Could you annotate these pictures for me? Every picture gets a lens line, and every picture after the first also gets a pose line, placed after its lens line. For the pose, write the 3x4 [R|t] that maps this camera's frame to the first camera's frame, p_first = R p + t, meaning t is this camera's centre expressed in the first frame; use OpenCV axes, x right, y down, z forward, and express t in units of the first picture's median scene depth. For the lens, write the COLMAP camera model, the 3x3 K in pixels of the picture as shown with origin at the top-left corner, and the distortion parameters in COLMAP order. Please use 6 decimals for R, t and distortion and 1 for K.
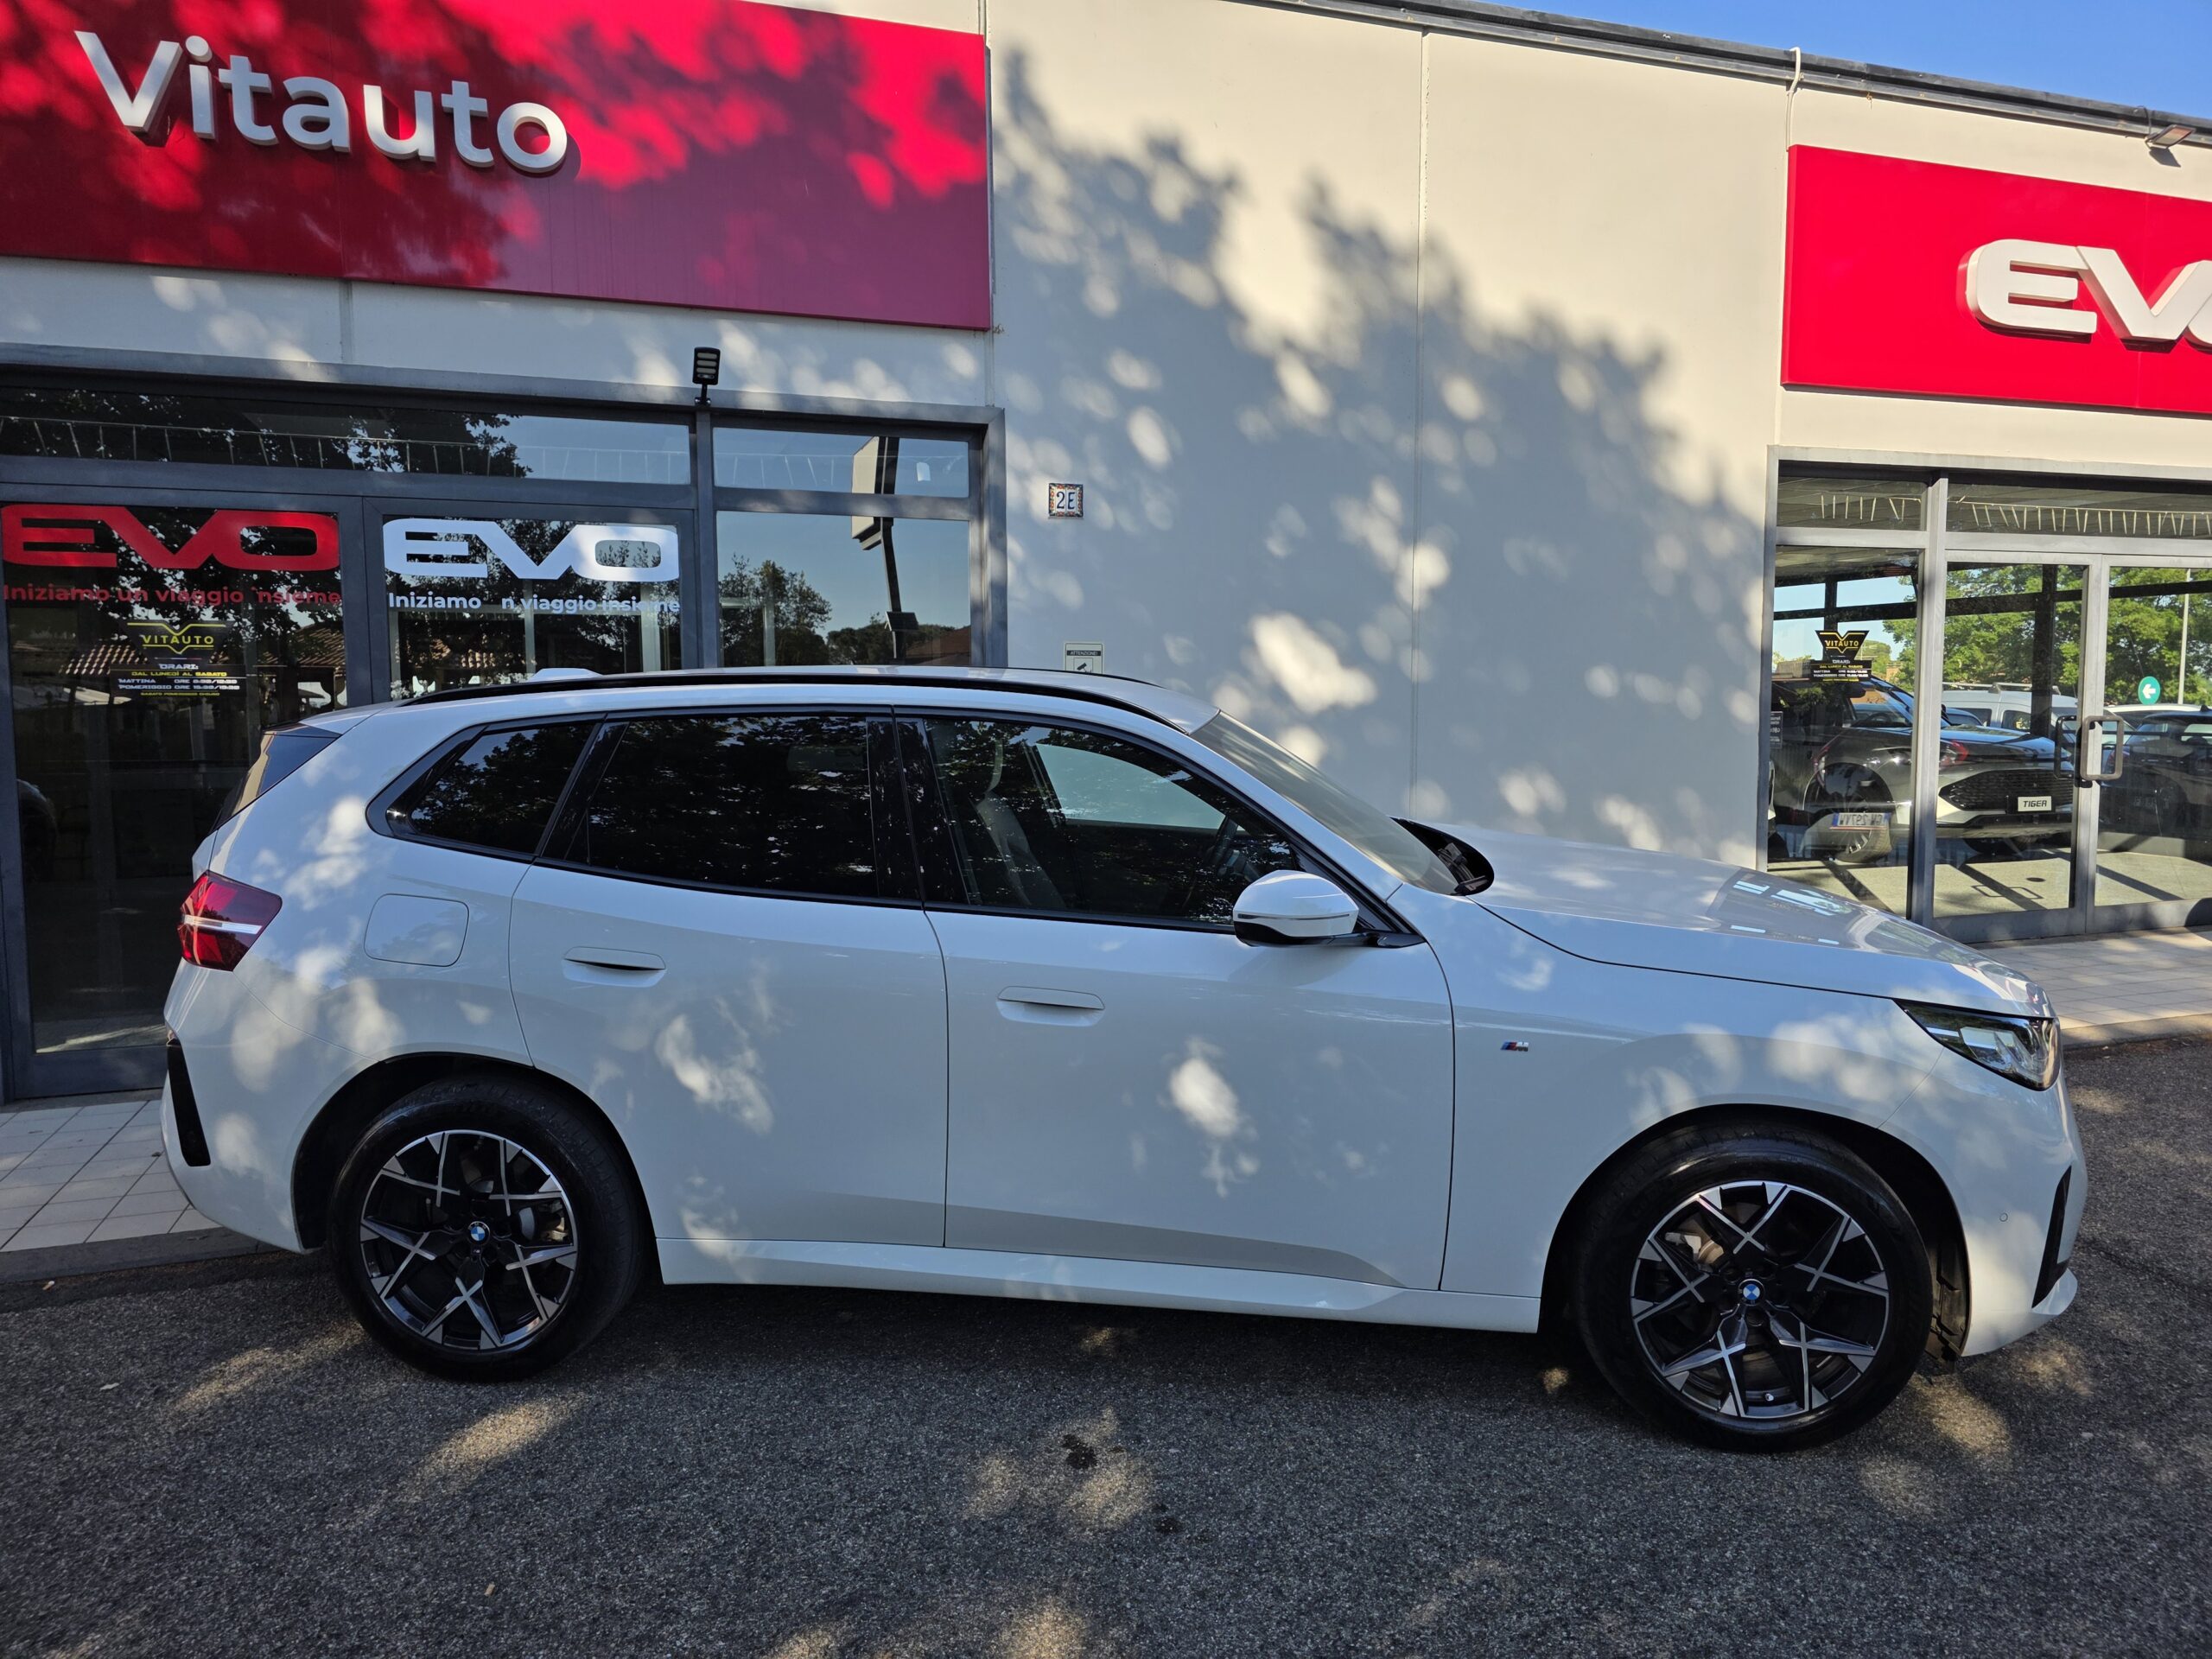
lens RADIAL K [[1468.7, 0, 1099.8], [0, 1468.7, 796.6], [0, 0, 1]] dist [0.049461, -0.042691]
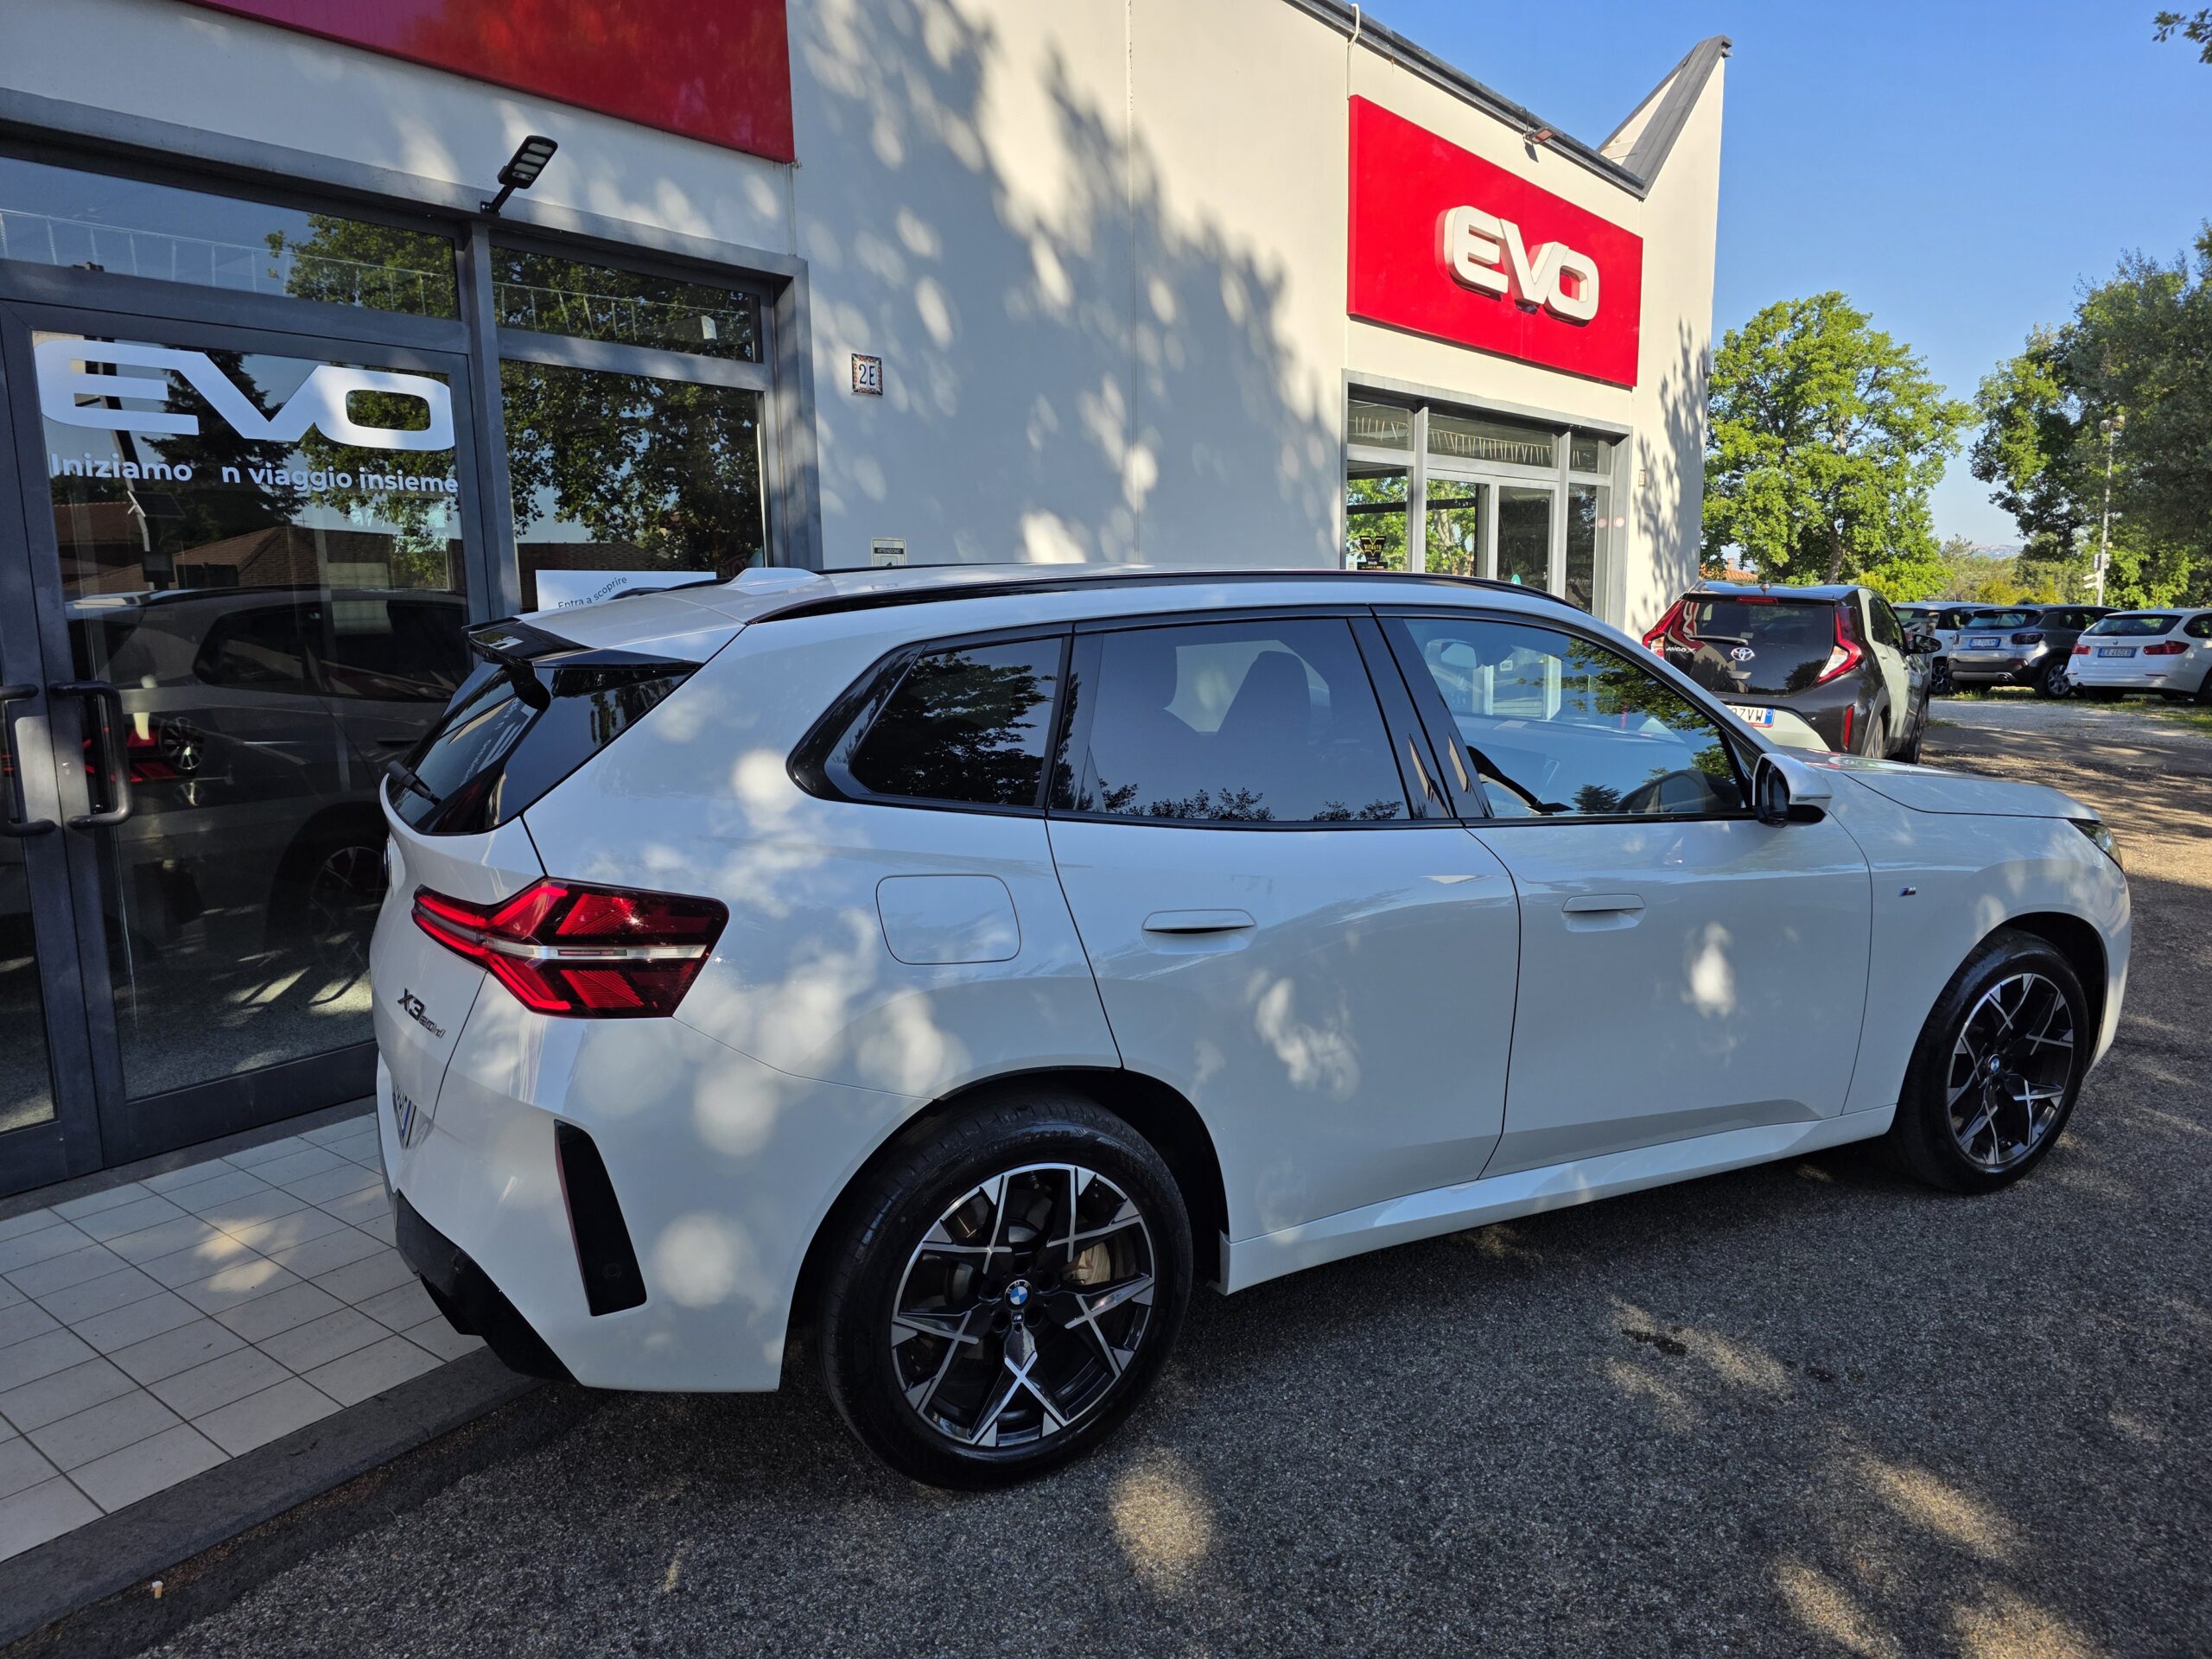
lens RADIAL K [[1468.7, 0, 1085.2], [0, 1468.7, 792.8], [0, 0, 1]] dist [0.049461, -0.042691]
pose [[0.841739, -0.084566, 0.533221, -0.443455], [0.051423, 0.995724, 0.076740, -0.014821], [-0.537430, -0.037175, 0.842488, 0.191946]]
